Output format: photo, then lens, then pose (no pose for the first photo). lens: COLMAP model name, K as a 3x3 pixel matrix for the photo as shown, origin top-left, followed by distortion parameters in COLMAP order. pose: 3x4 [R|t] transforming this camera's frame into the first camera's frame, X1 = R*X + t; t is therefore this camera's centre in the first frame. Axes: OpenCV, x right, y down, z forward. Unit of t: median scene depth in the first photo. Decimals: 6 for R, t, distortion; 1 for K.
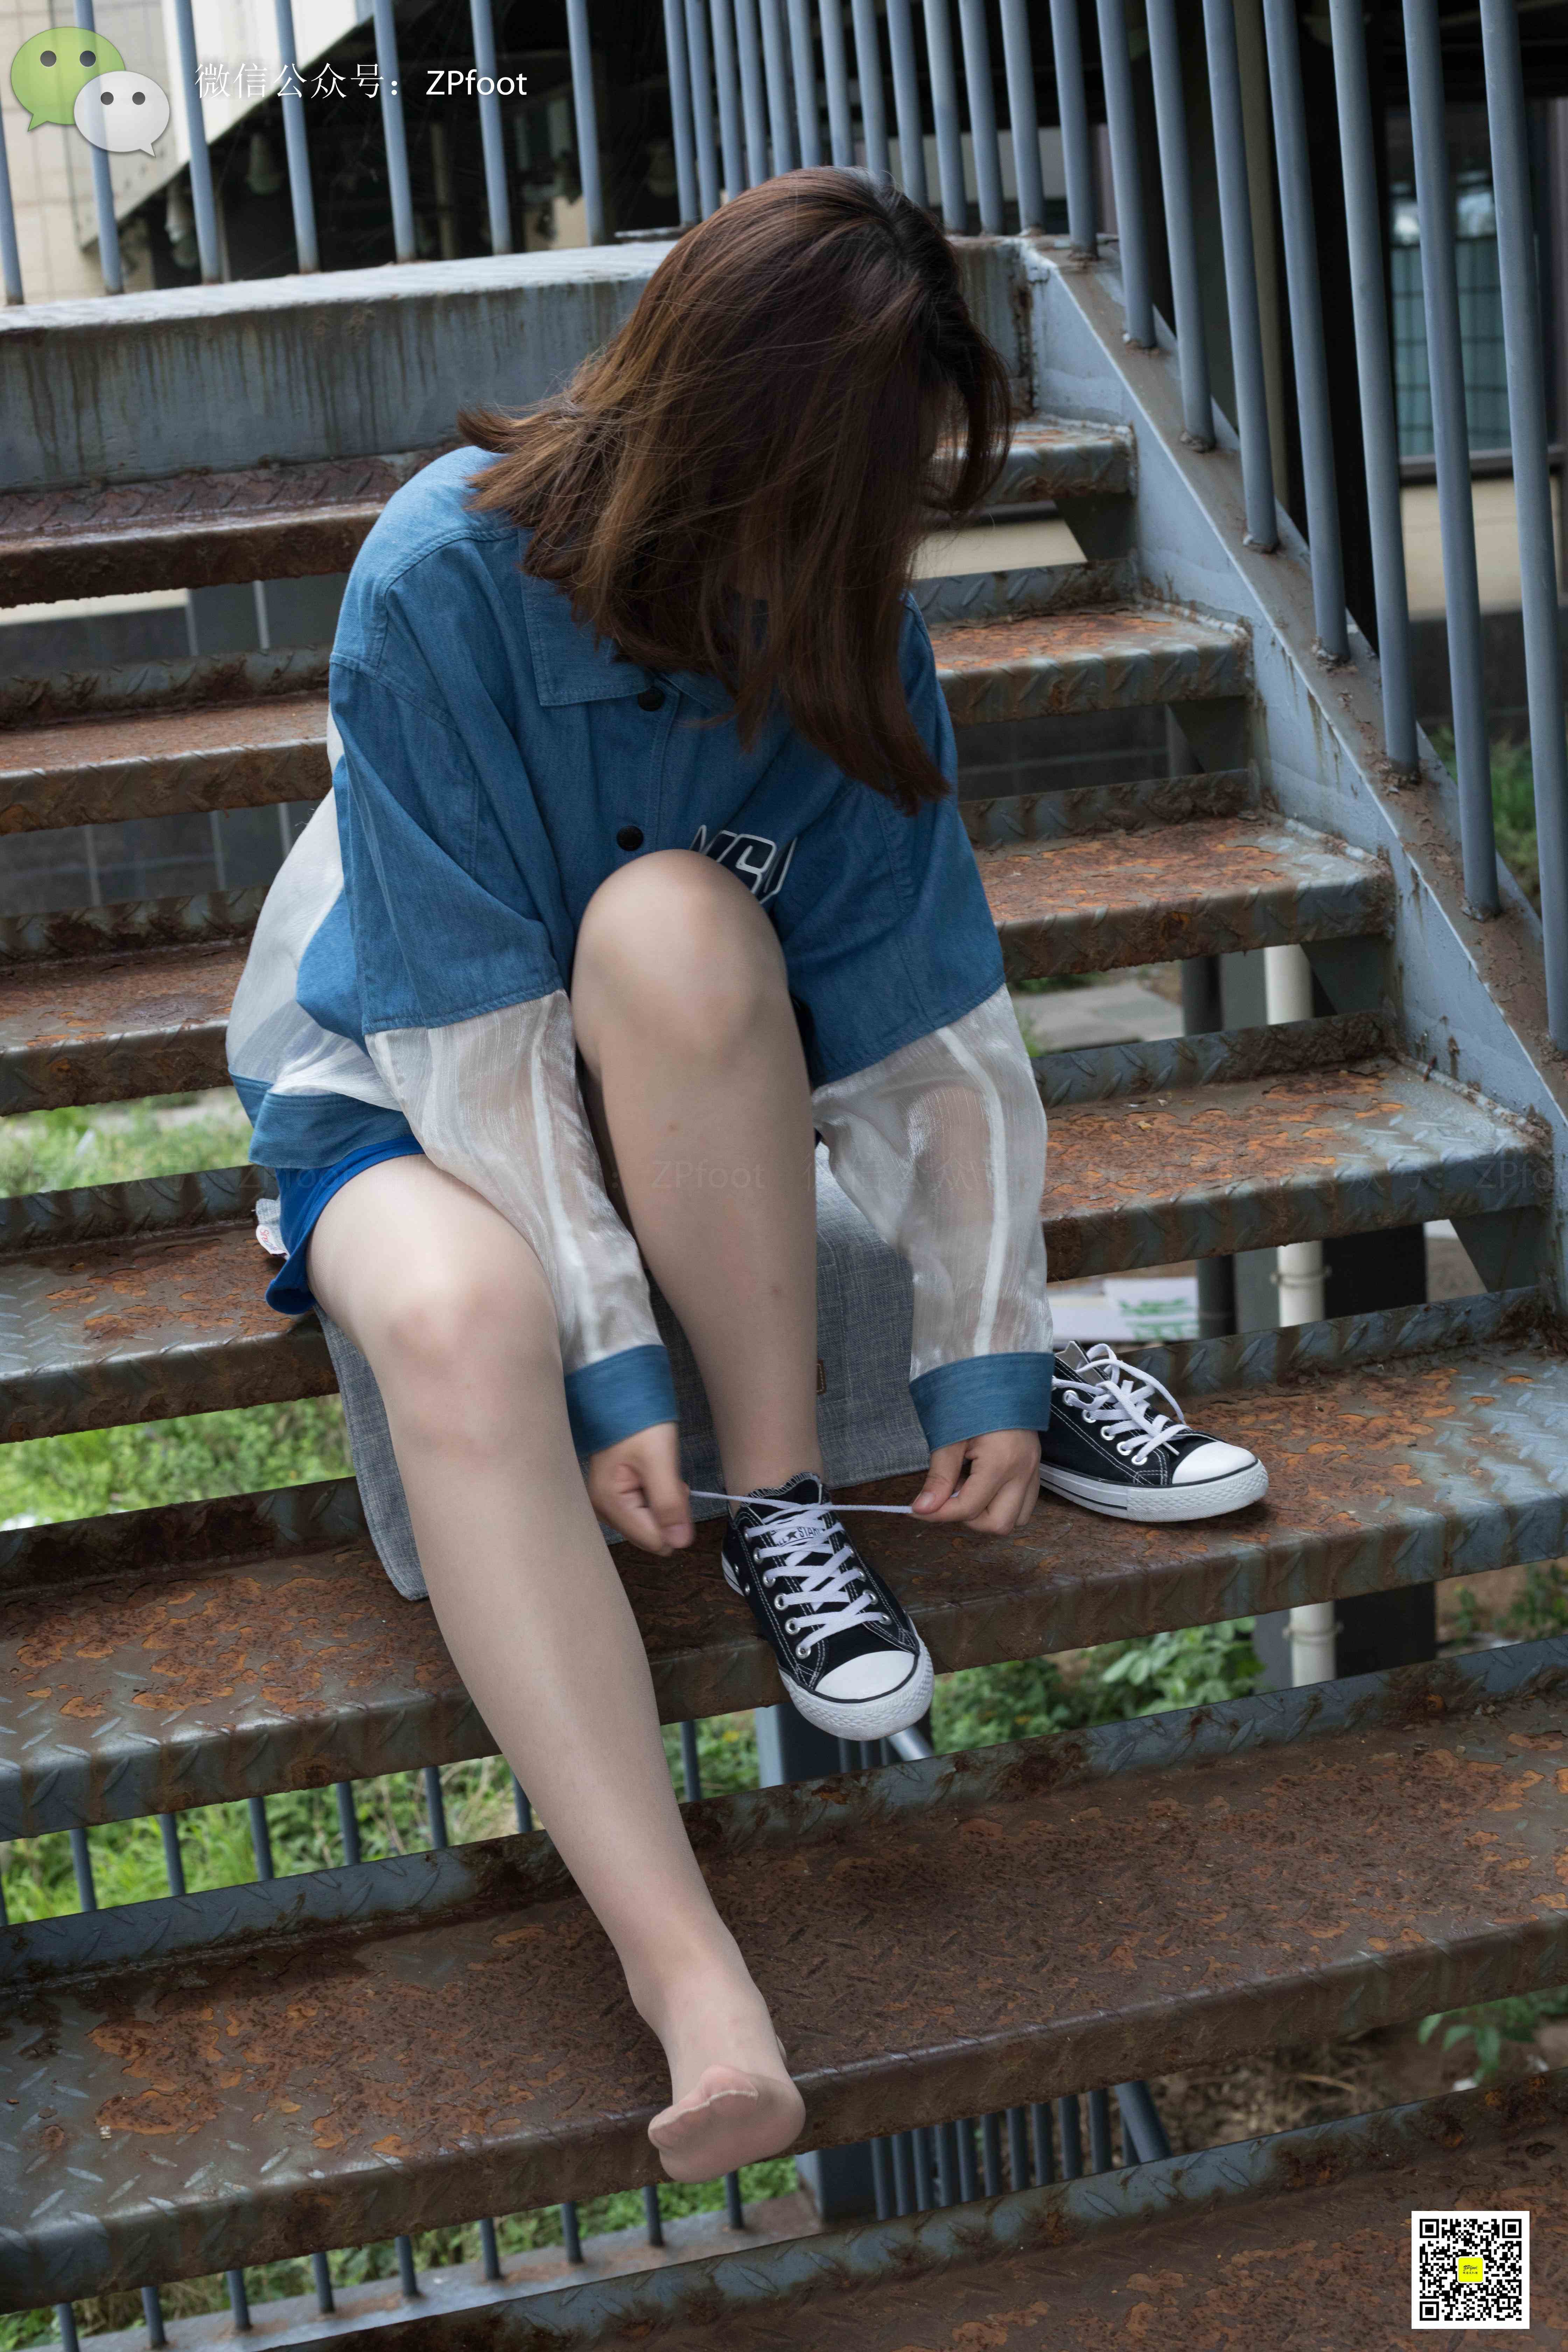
lens RADIAL K [[3458.3, 0, 780.5], [0, 3458.3, 1178.5], [0, 0, 1]] dist [-0.091135, -0.113566]
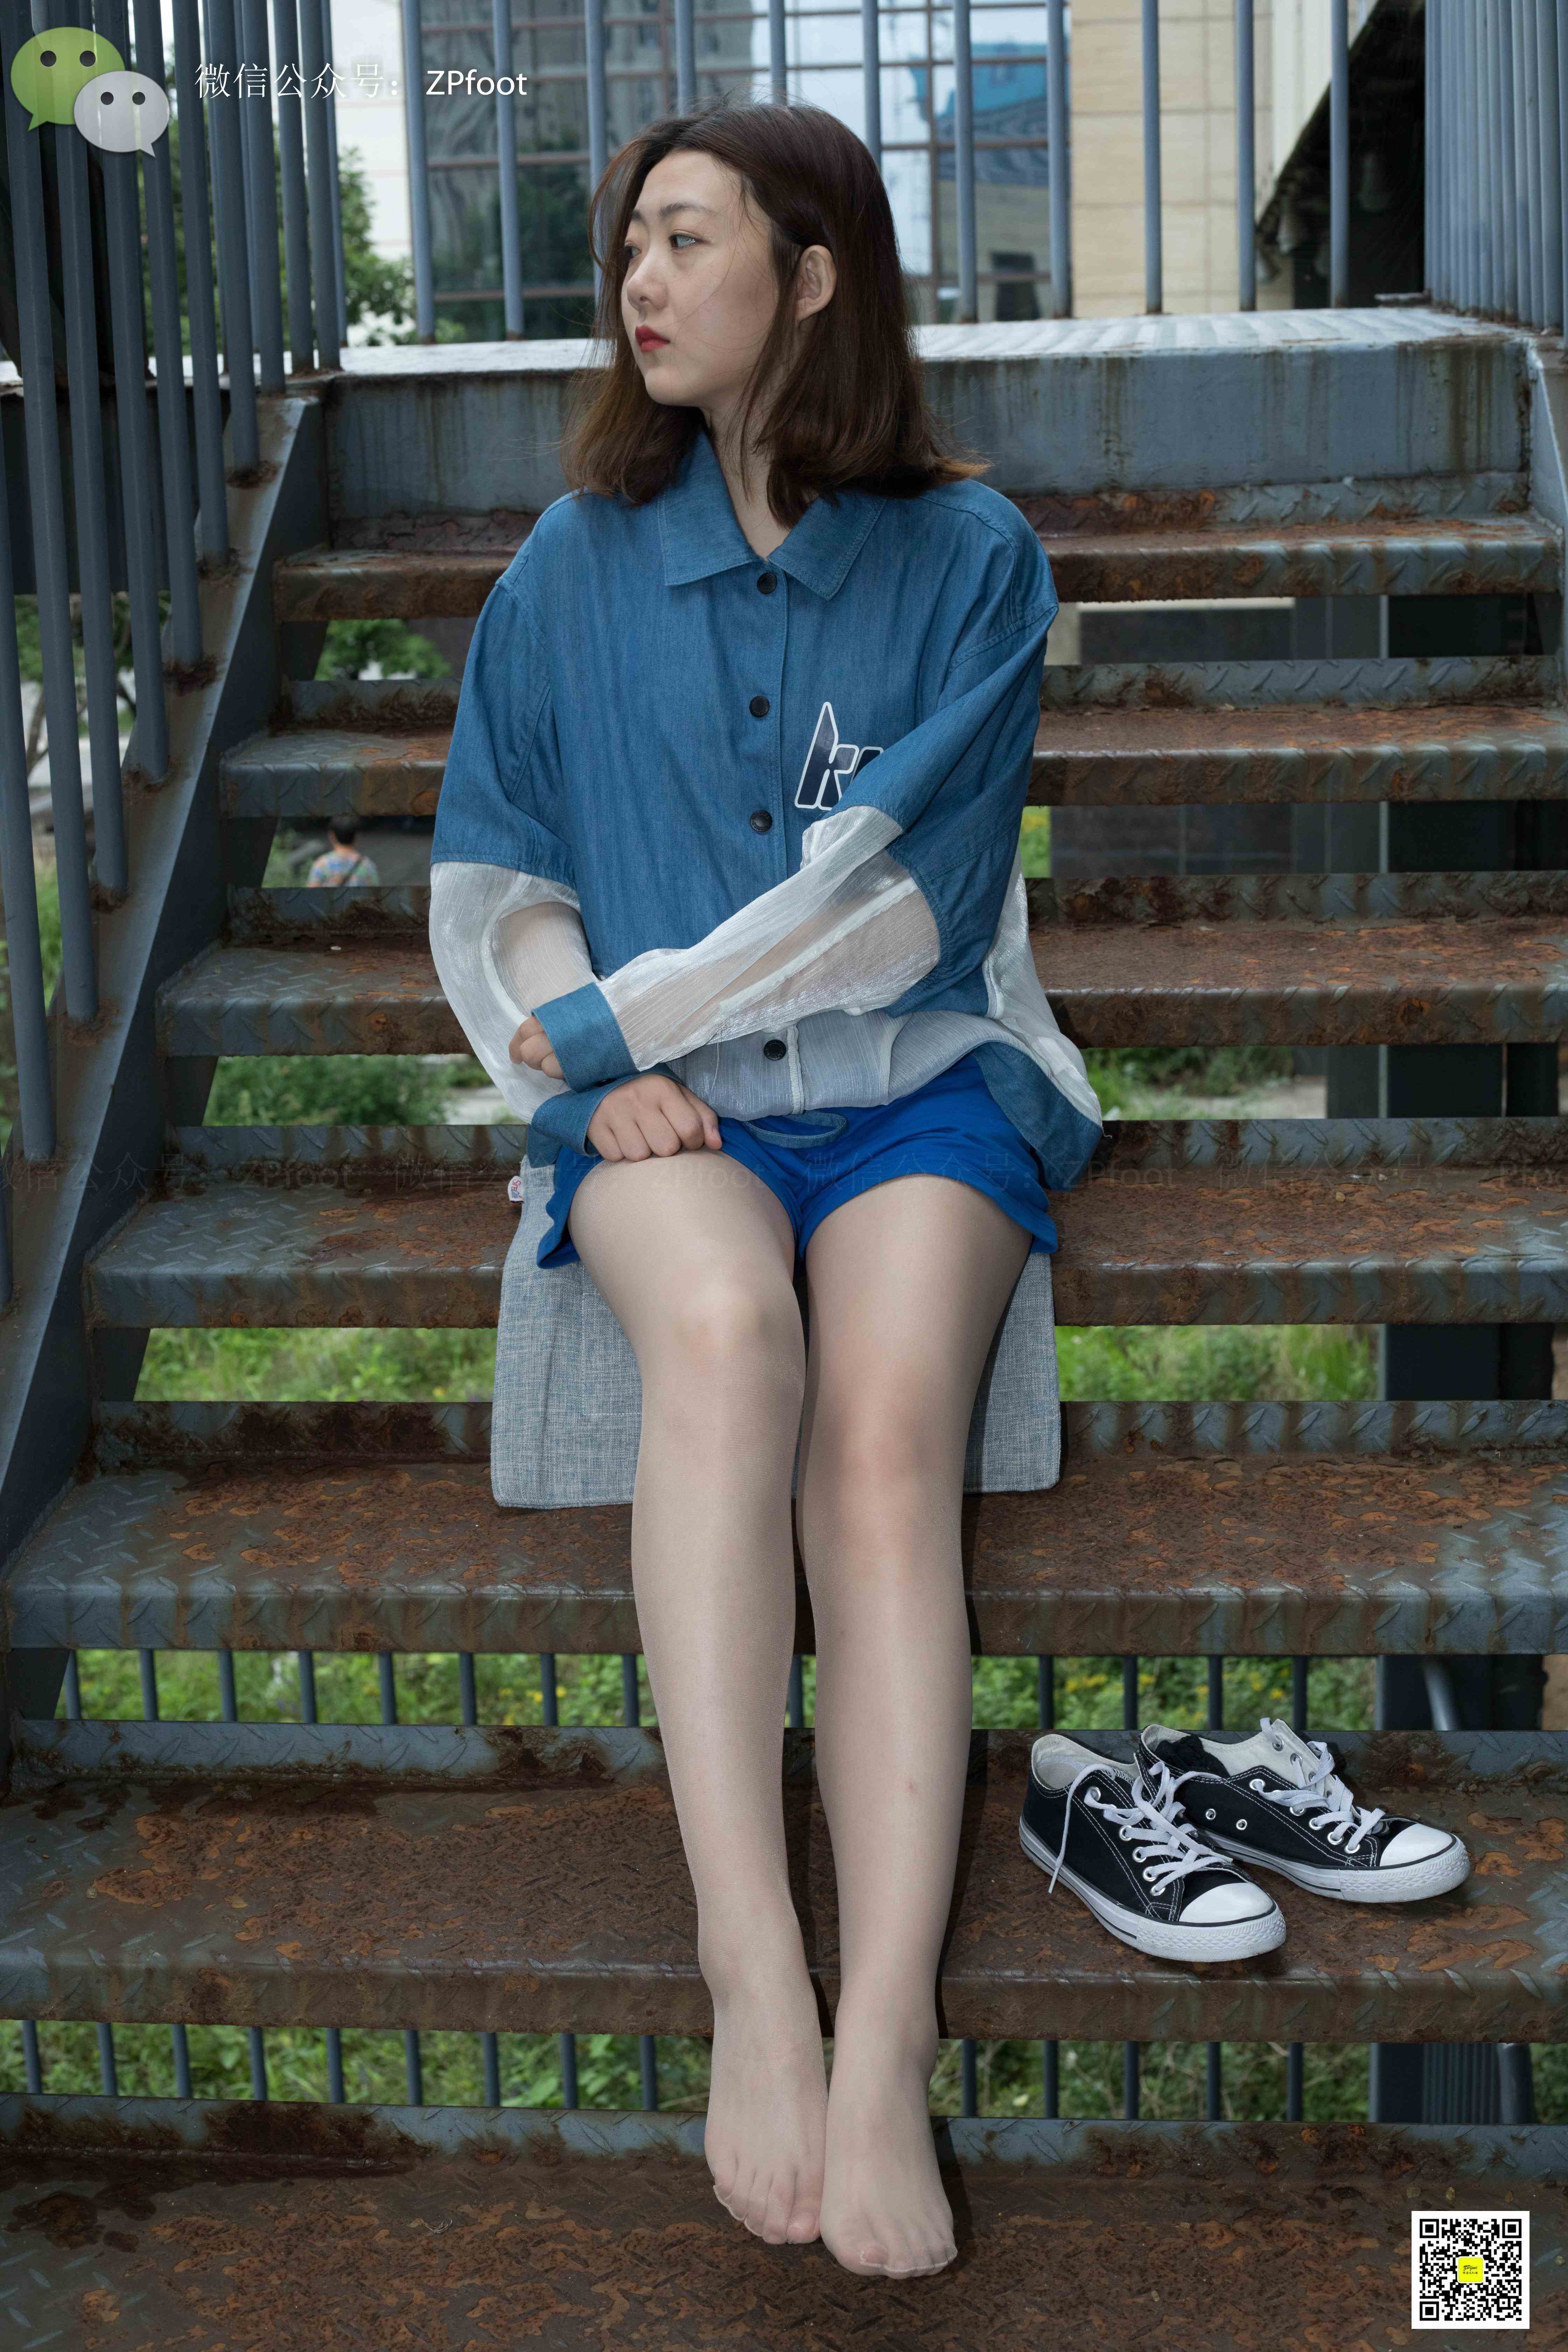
lens RADIAL K [[3465.7, 0, 784.0], [0, 3465.7, 1176.0], [0, 0, 1]] dist [-0.086400, -0.136693]
pose [[0.935257, 0.130403, -0.329072, 0.342120], [-0.130360, 0.991216, 0.022297, -0.026458], [0.329089, 0.022044, 0.944041, -0.061216]]
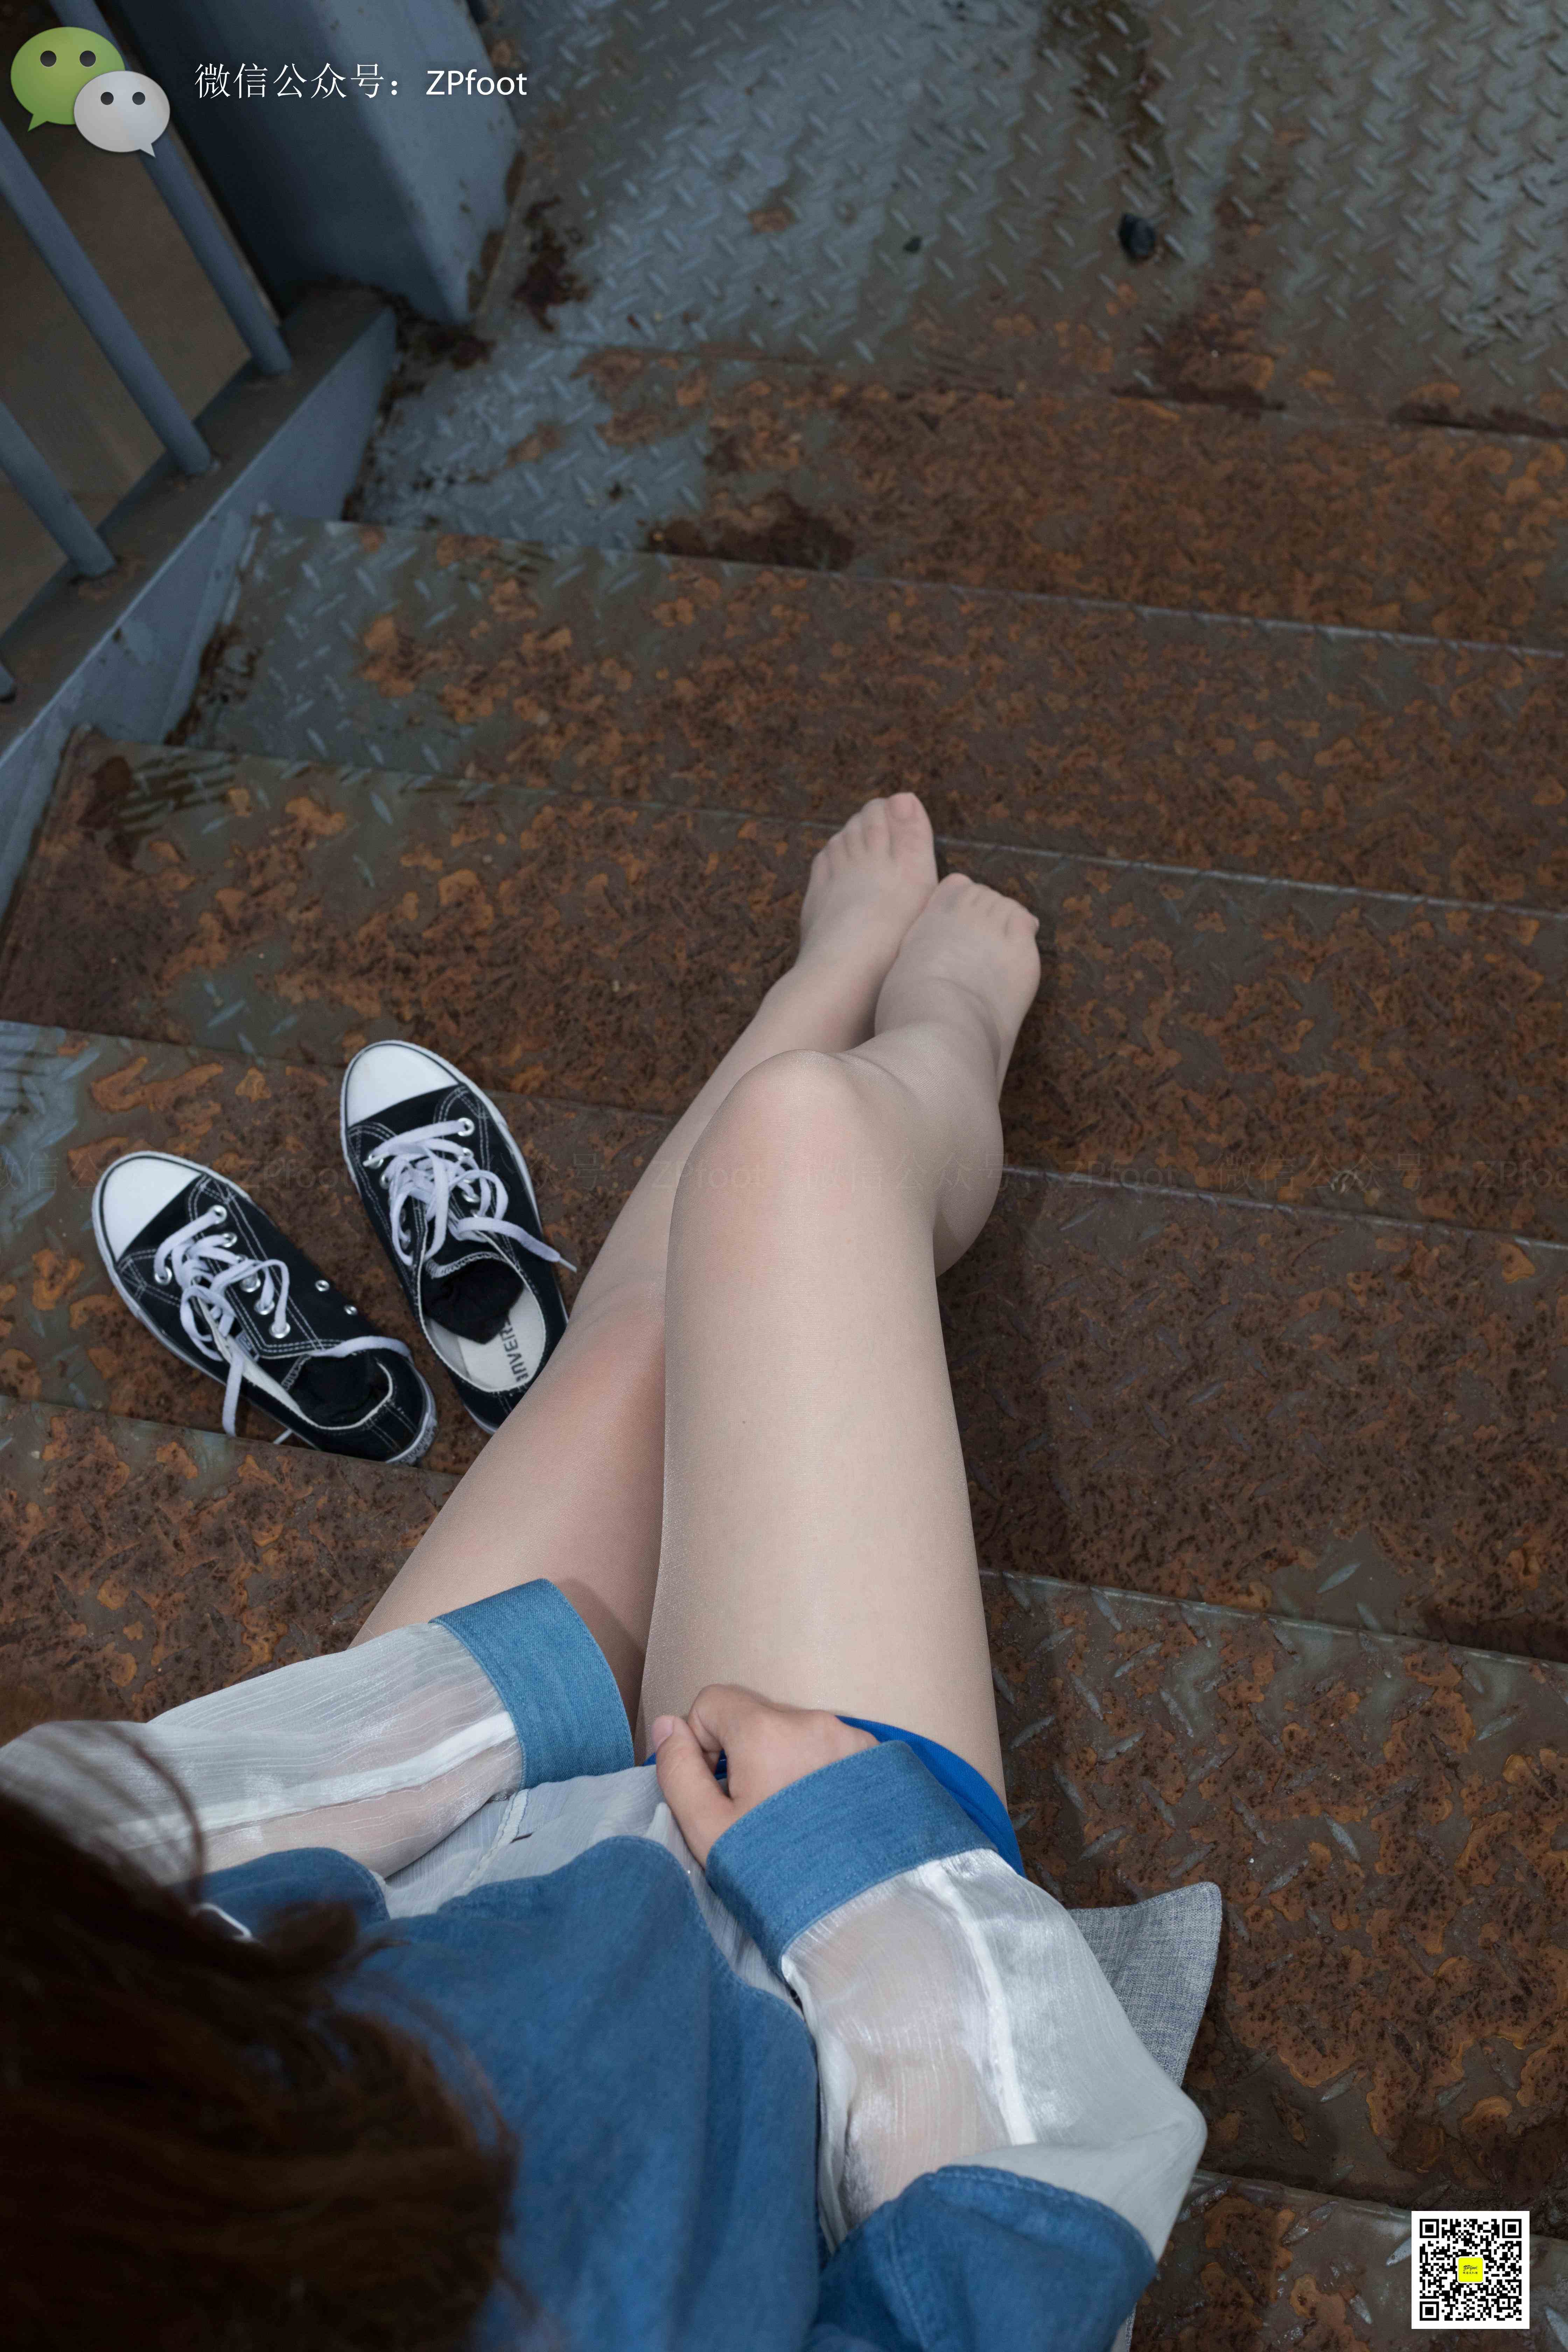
lens RADIAL K [[3458.3, 0, 780.5], [0, 3458.3, 1178.5], [0, 0, 1]] dist [-0.091135, -0.113566]
pose [[-0.857041, -0.353433, 0.374920, -0.243953], [0.353365, 0.126386, 0.926909, -0.568548], [-0.374985, 0.926883, 0.016573, 0.883201]]
